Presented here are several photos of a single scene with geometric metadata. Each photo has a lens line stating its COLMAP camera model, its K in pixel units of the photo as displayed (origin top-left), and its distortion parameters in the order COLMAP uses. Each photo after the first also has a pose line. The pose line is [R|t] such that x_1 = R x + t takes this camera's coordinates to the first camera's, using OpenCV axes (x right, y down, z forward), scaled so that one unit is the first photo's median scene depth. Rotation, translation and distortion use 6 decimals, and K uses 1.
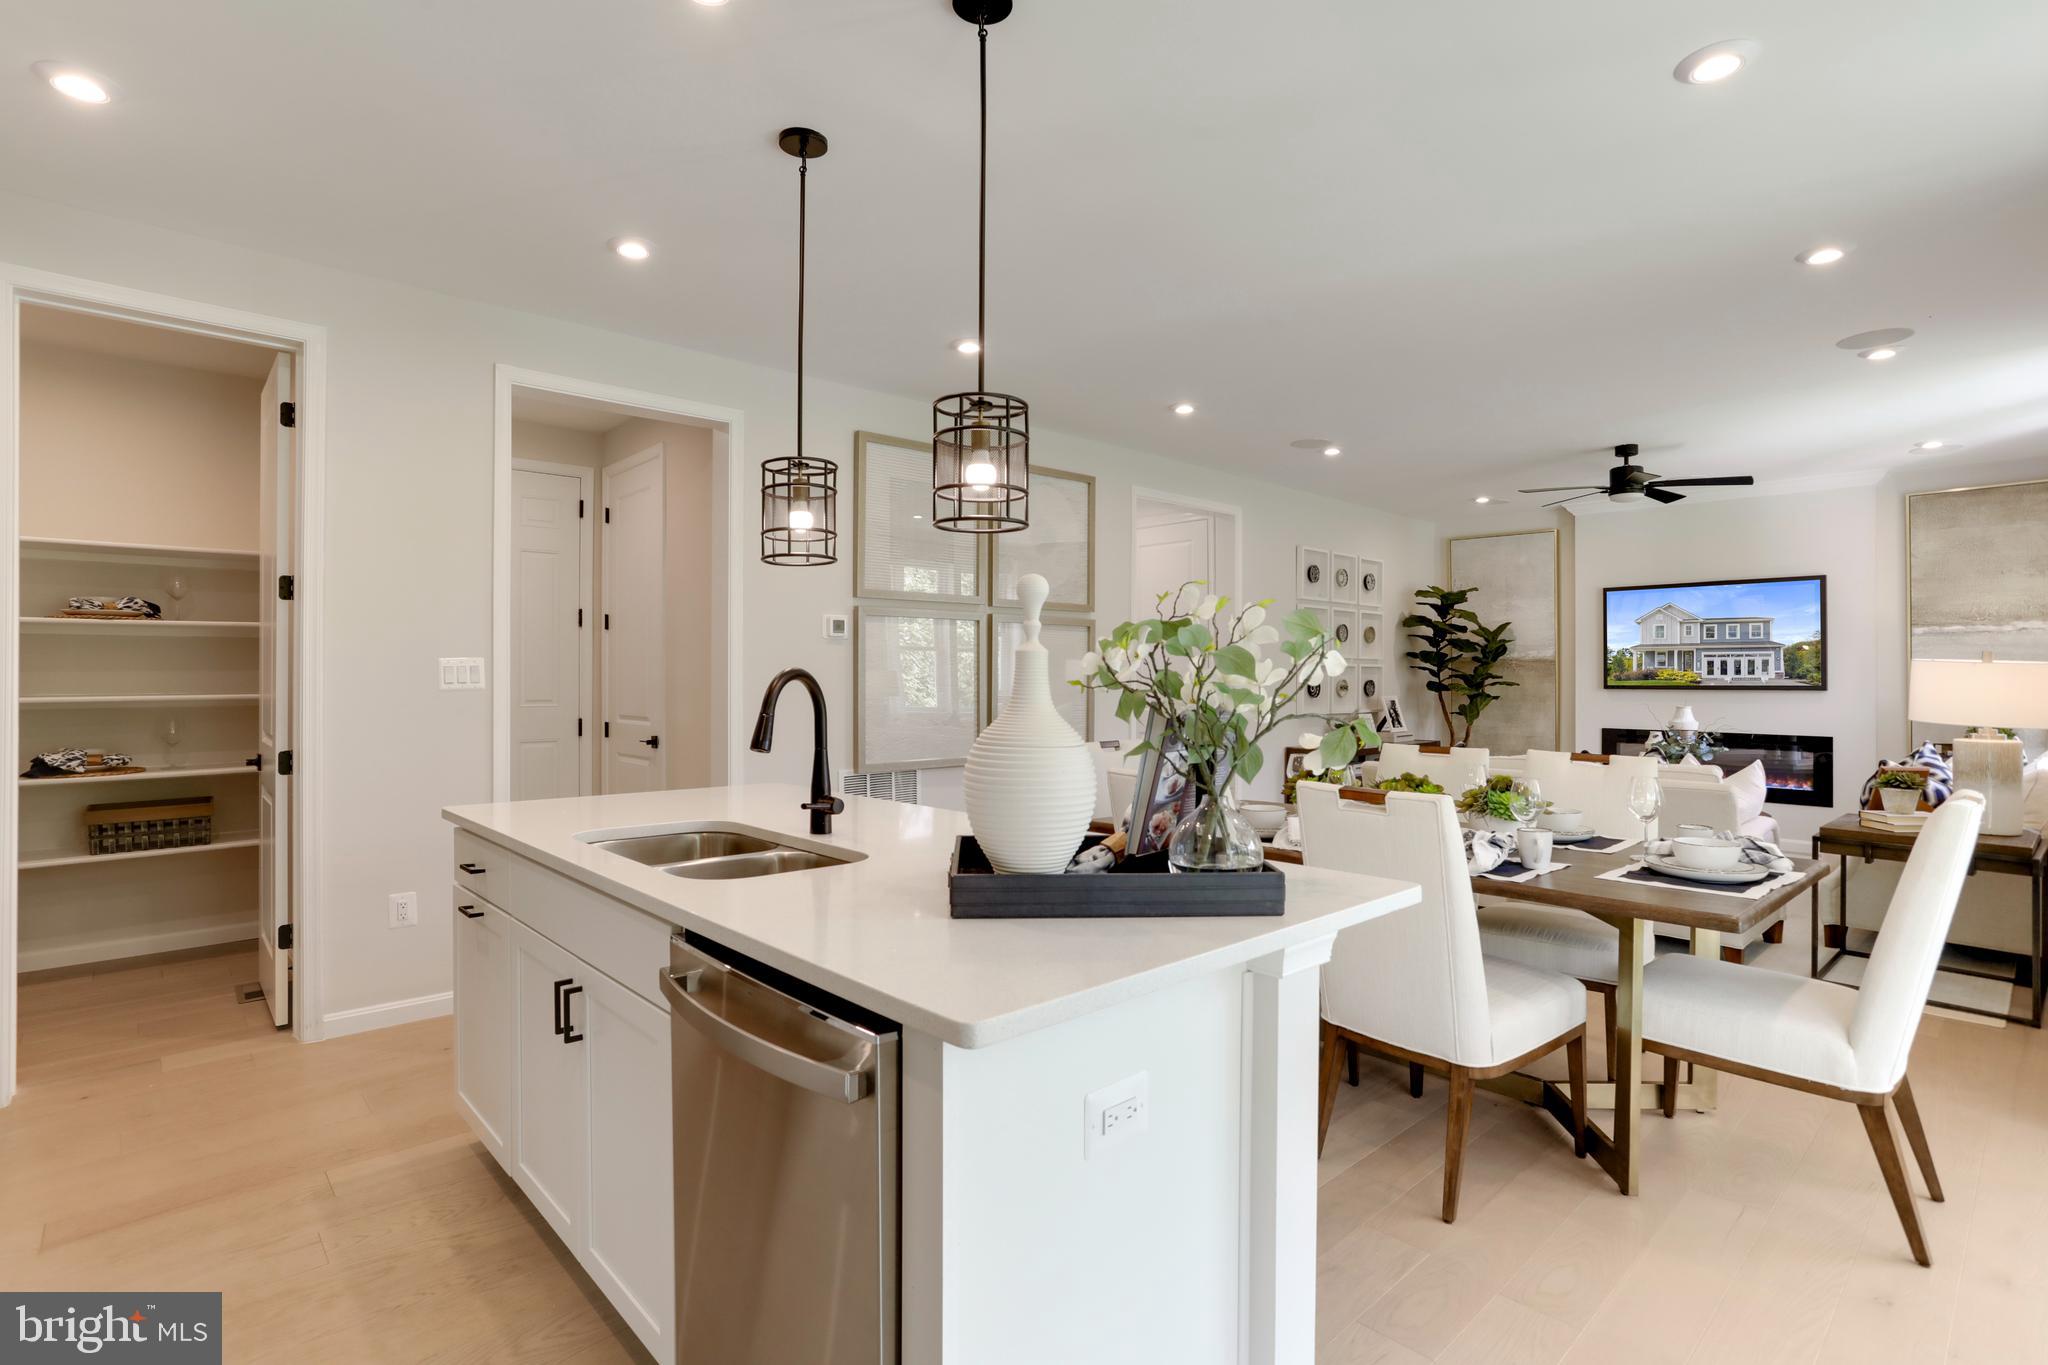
lens RADIAL K [[1004.7, 0, 1015.7], [0, 1004.7, 680.6], [0, 0, 1]] dist [-0.049497, 0.023597]
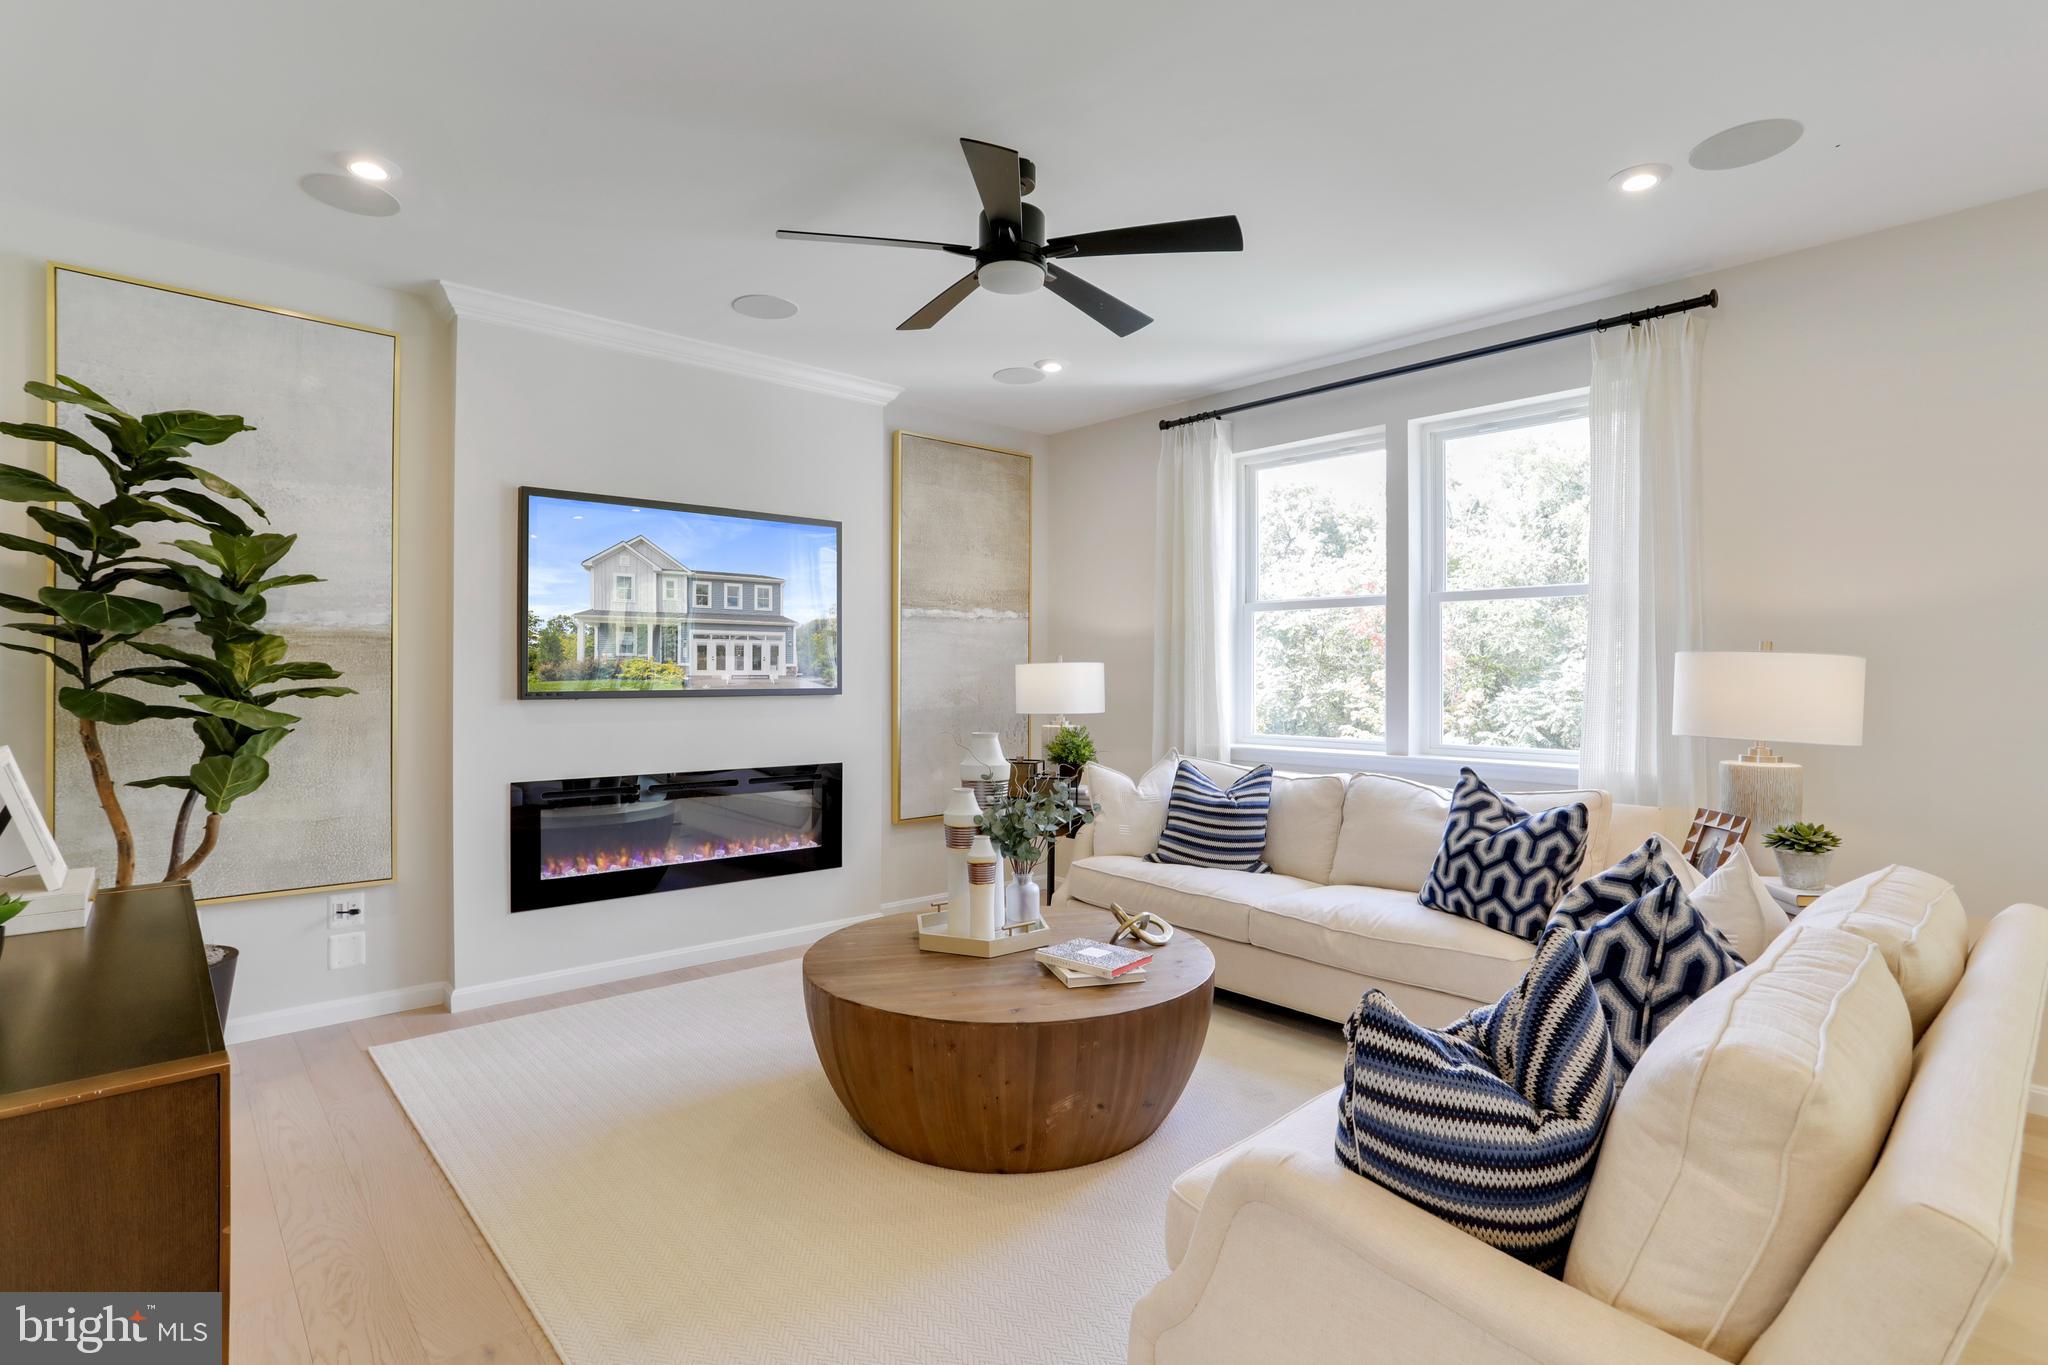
lens RADIAL K [[1004.7, 0, 1018.7], [0, 1004.7, 673.4], [0, 0, 1]] dist [-0.049497, 0.023597]
pose [[0.031016, -0.000997, 0.999518, 0.132412], [-0.000165, 0.999999, 0.001002, -0.004463], [-0.999519, -0.000196, 0.031015, 0.801961]]
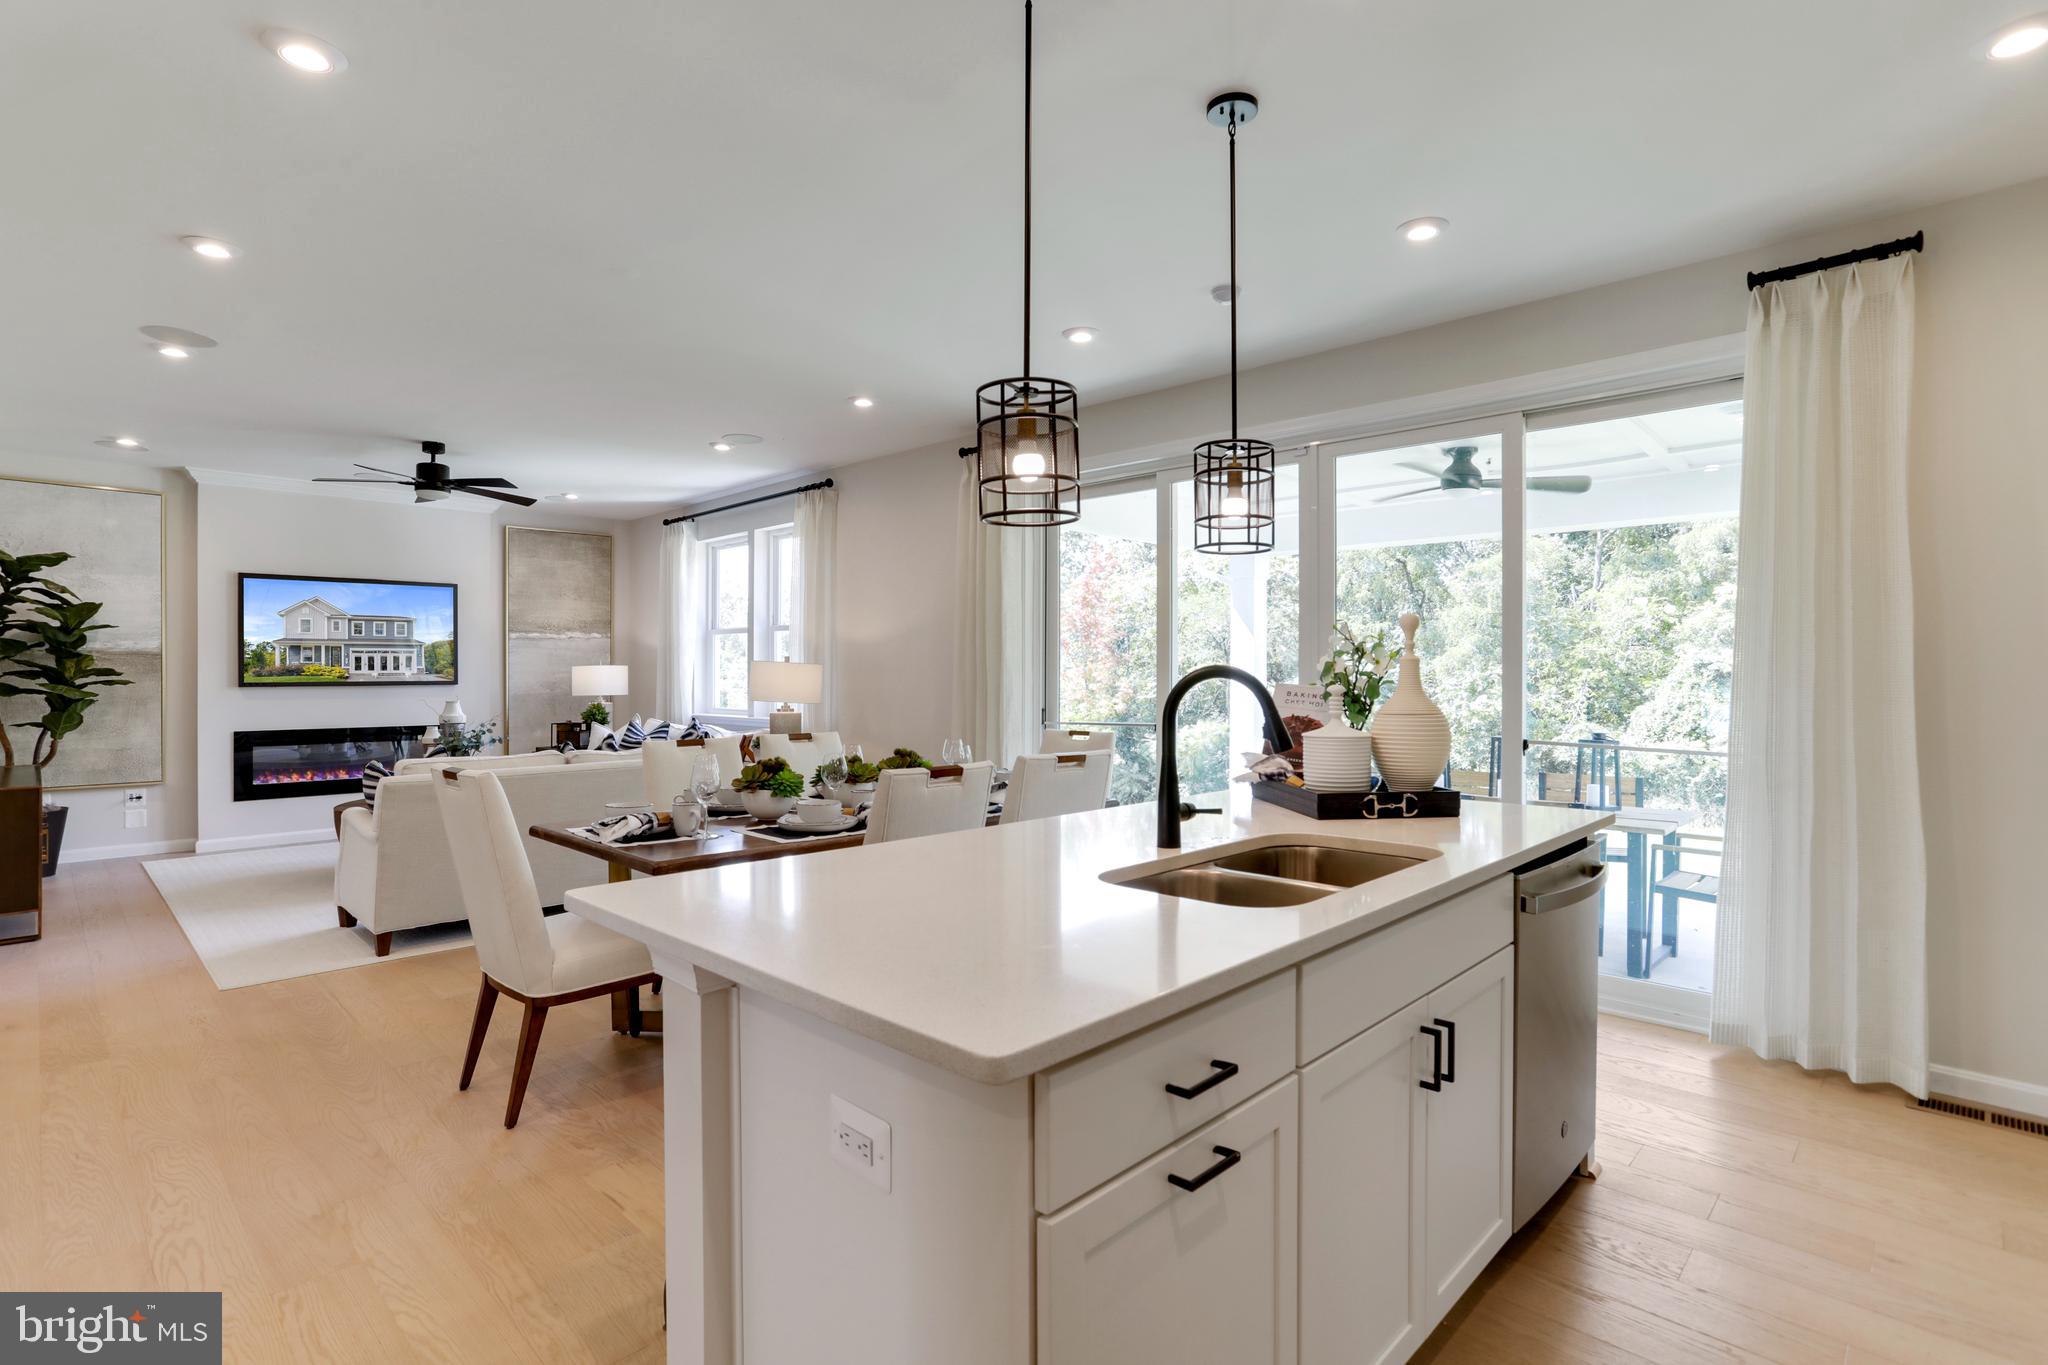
lens RADIAL K [[1004.7, 0, 1029.0], [0, 1004.7, 673.7], [0, 0, 1]] dist [-0.049497, 0.023597]
pose [[-0.030304, -0.003332, 0.999535, -0.331833], [0.003051, 0.999989, 0.003426, -0.004039], [-0.999536, 0.003153, -0.030293, 0.342620]]
